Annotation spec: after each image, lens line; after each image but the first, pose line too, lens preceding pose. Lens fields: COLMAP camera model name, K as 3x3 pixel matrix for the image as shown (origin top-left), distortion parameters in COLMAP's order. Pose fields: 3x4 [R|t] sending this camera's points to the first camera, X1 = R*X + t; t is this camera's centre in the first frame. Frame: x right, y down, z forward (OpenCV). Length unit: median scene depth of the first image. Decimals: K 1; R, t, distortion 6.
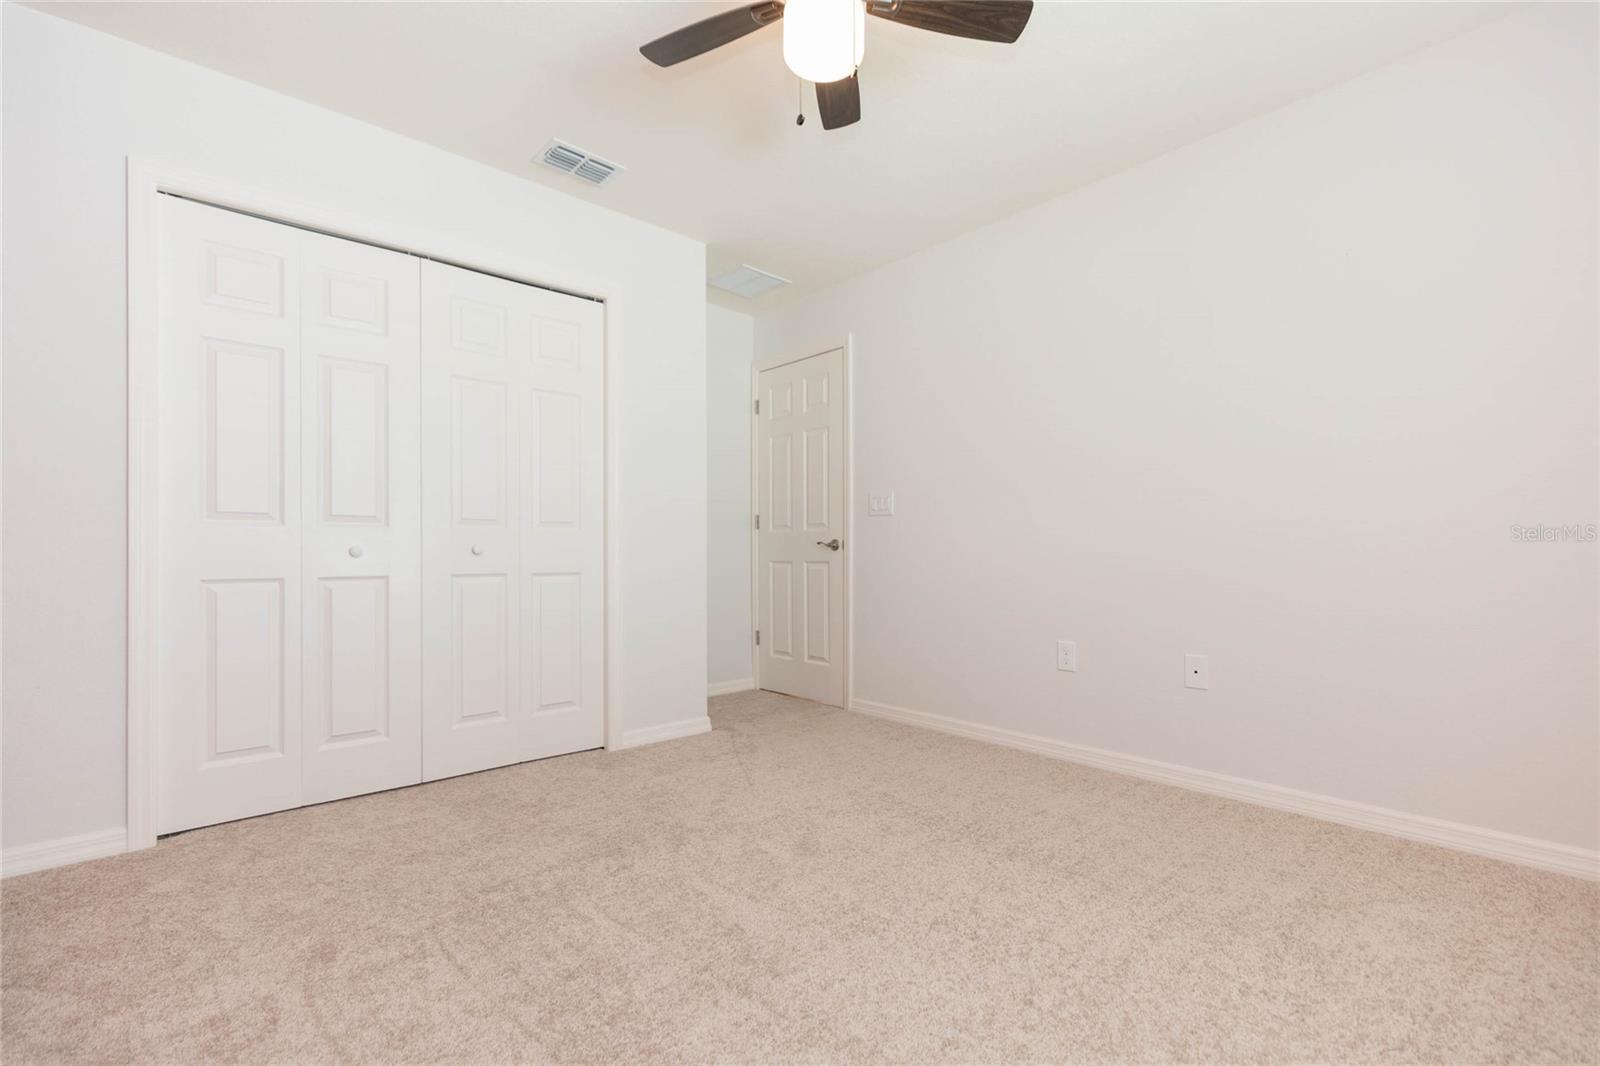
lens RADIAL K [[708.8, 0, 818.9], [0, 708.8, 541.8], [0, 0, 1]] dist [0.000716, -0.000072]
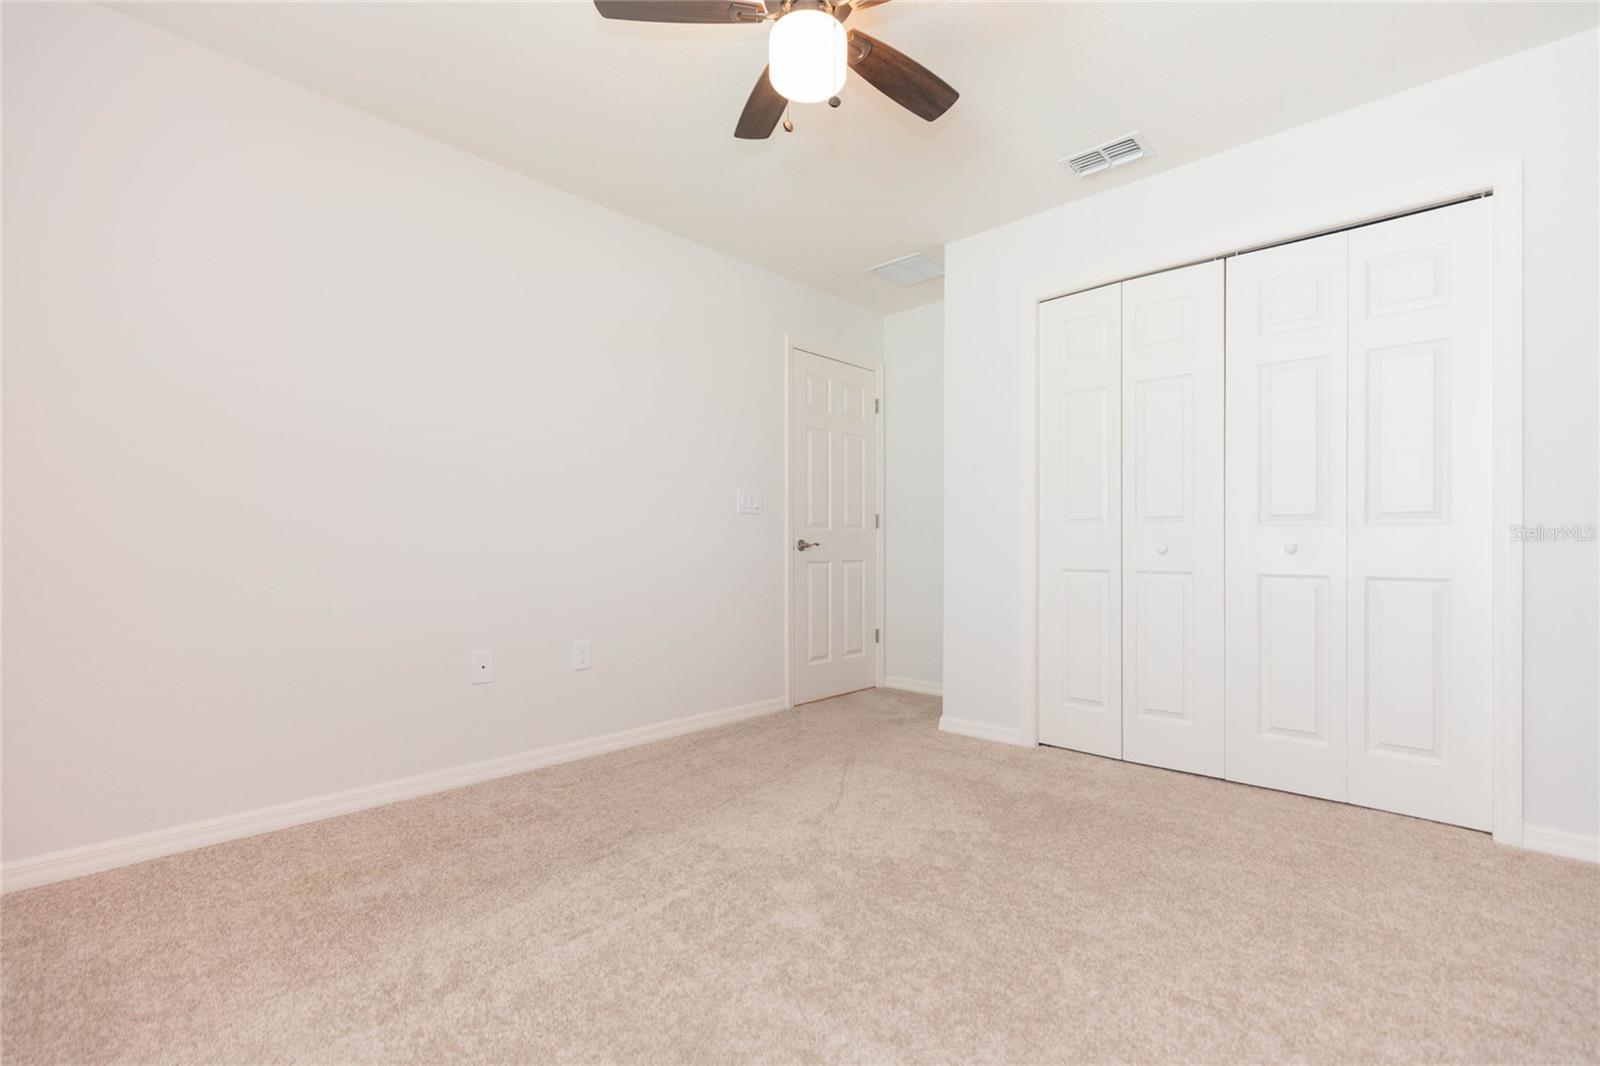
lens RADIAL K [[708.8, 0, 818.9], [0, 708.8, 541.8], [0, 0, 1]] dist [0.000716, -0.000072]
pose [[0.101937, -0.001356, -0.994790, 0.362320], [0.005344, 0.999985, -0.000816, 0.000034], [0.994777, -0.005233, 0.101943, 0.306472]]
